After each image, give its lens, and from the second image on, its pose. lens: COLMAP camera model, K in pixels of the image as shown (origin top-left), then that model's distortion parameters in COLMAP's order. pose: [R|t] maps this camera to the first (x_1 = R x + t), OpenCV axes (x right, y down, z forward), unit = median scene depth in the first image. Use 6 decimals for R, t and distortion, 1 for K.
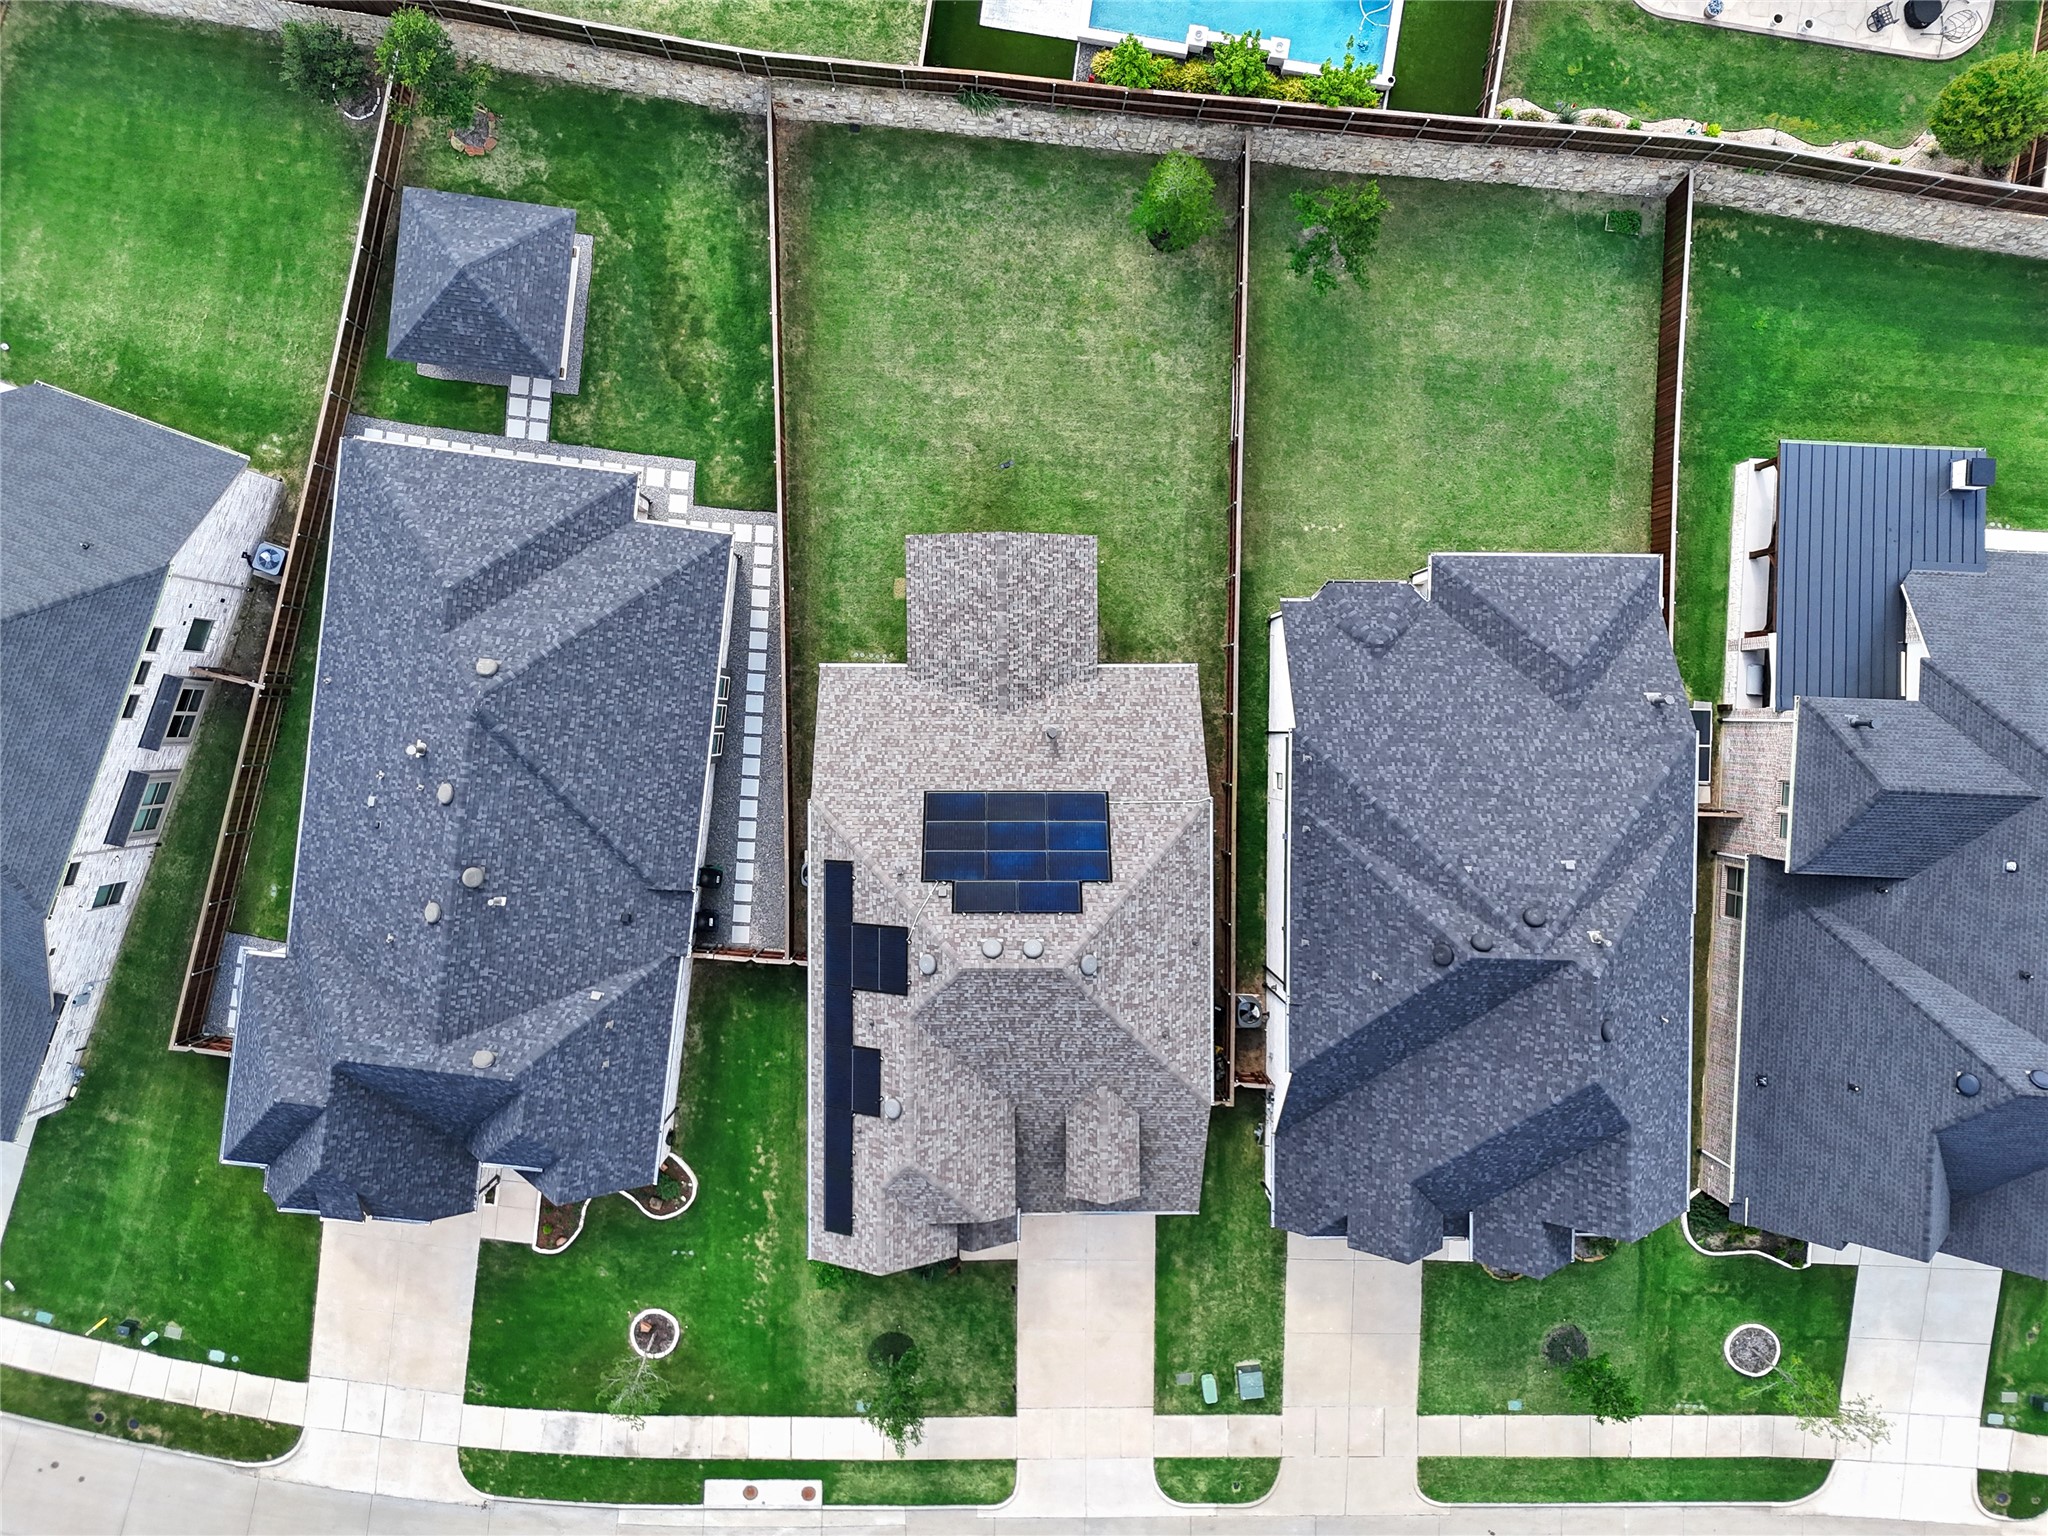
lens RADIAL K [[1570.2, 0, 1030.2], [0, 1570.2, 537.9], [0, 0, 1]] dist [0.014049, 0.004519]
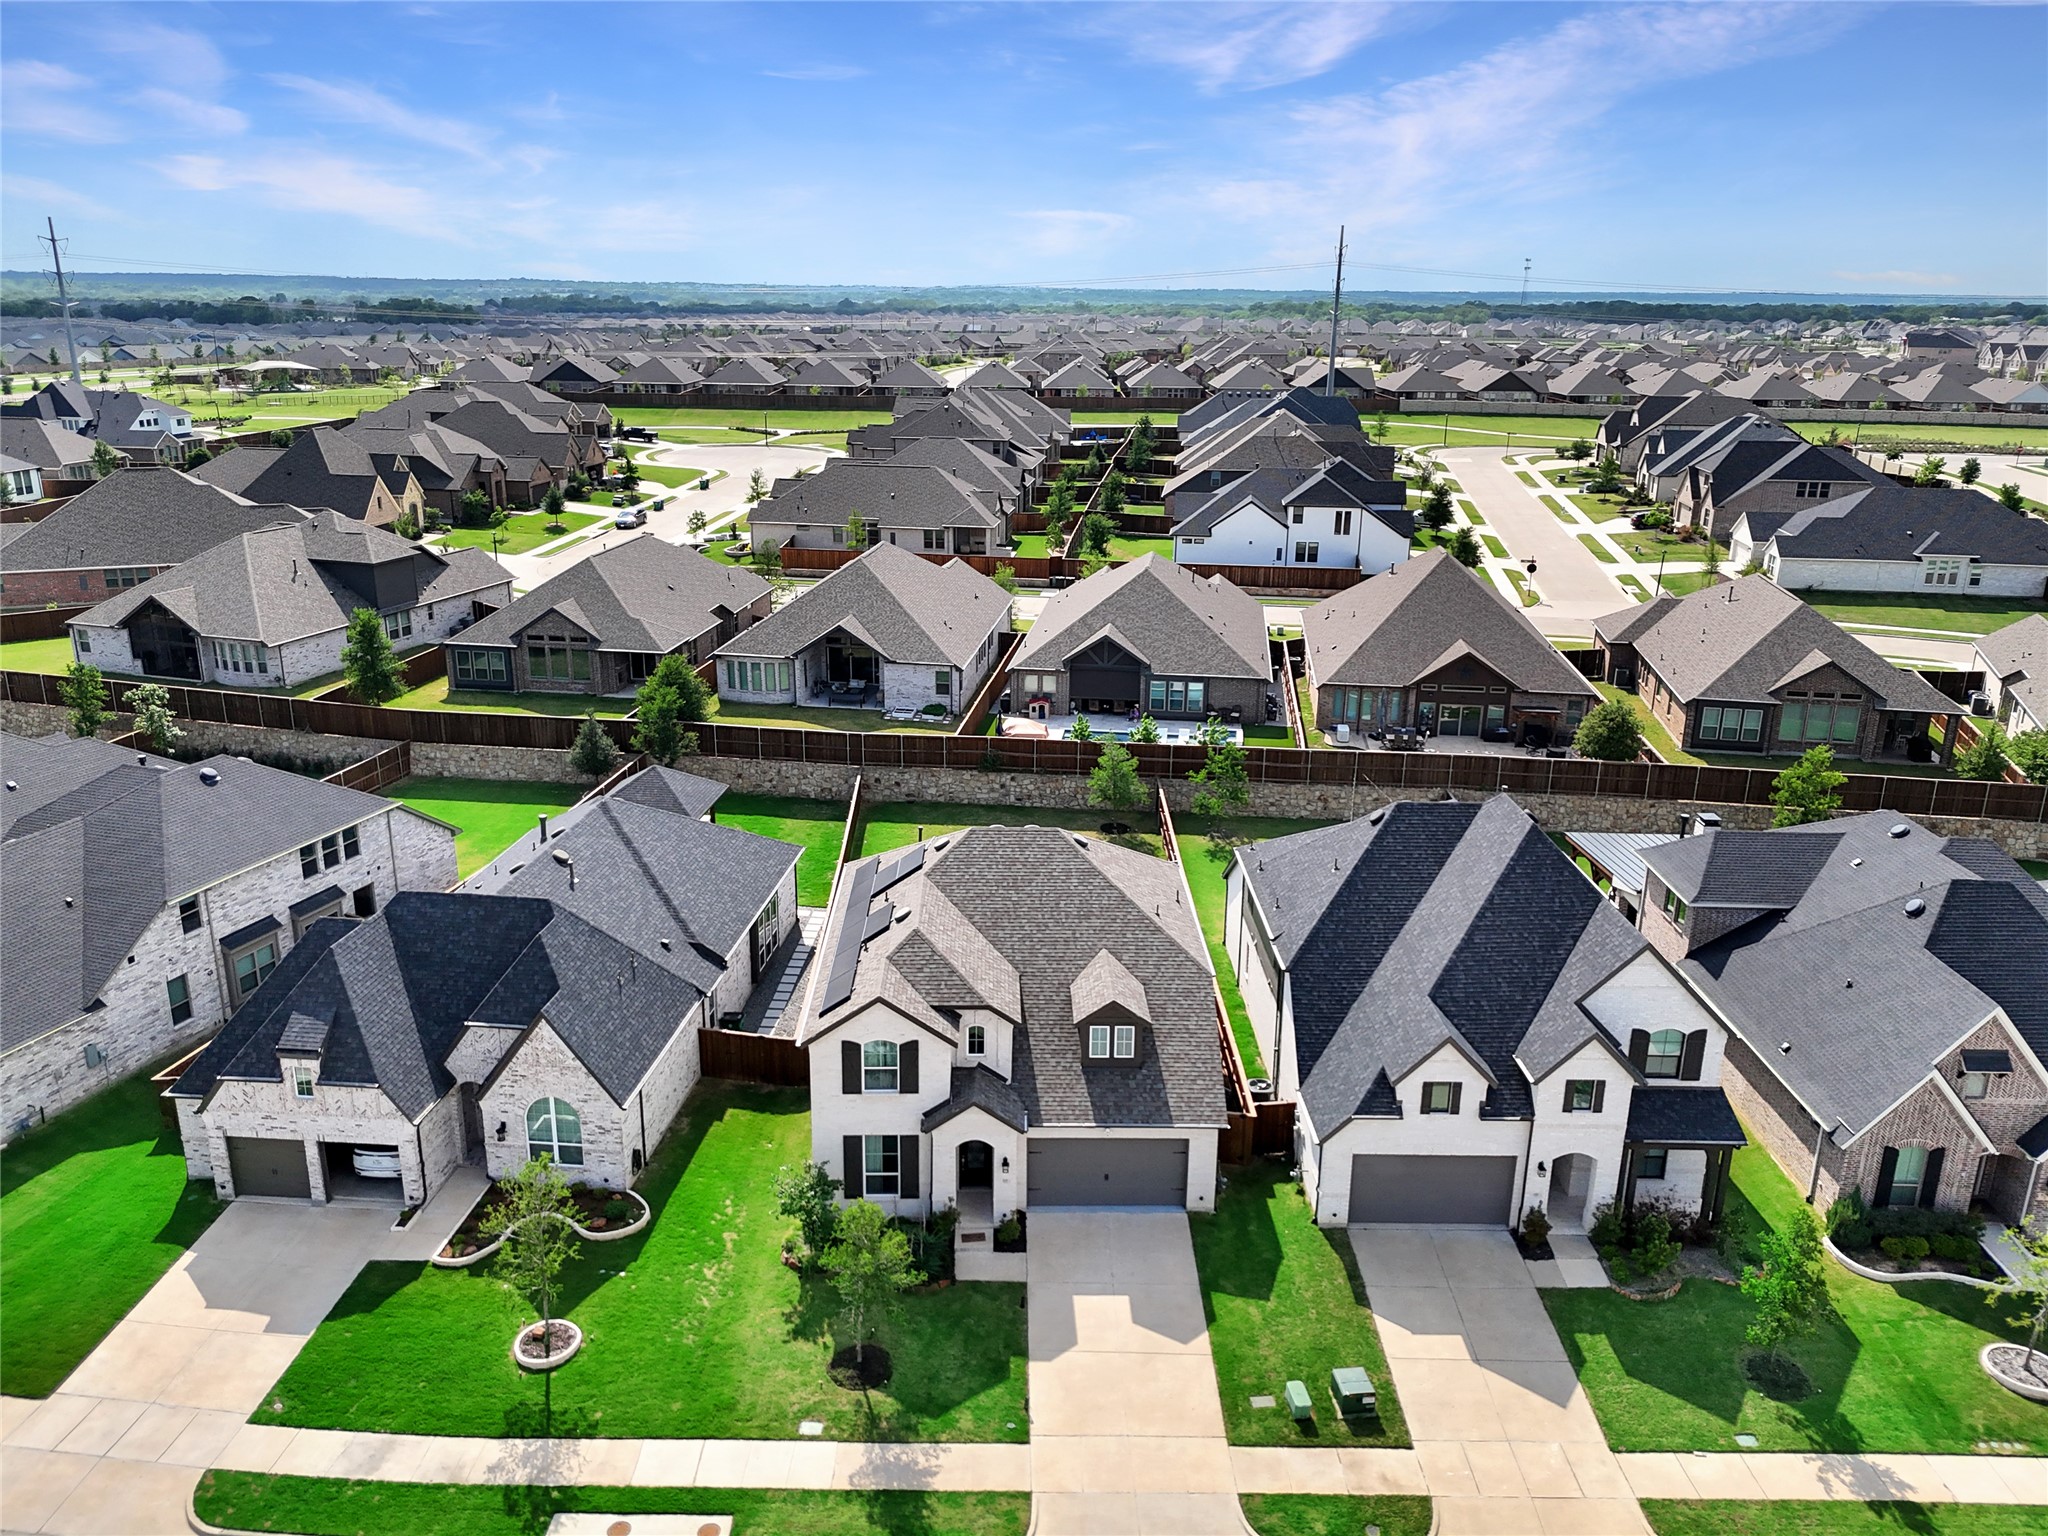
lens RADIAL K [[1434.8, 0, 1024.0], [0, 1434.8, 768.0], [0, 0, 1]] dist [0.006146, 0.001711]
pose [[0.999785, -0.017523, 0.011081, -0.012981], [0.015963, 0.309548, -0.950750, 1.070562], [0.013230, 0.950722, 0.309762, 0.525895]]
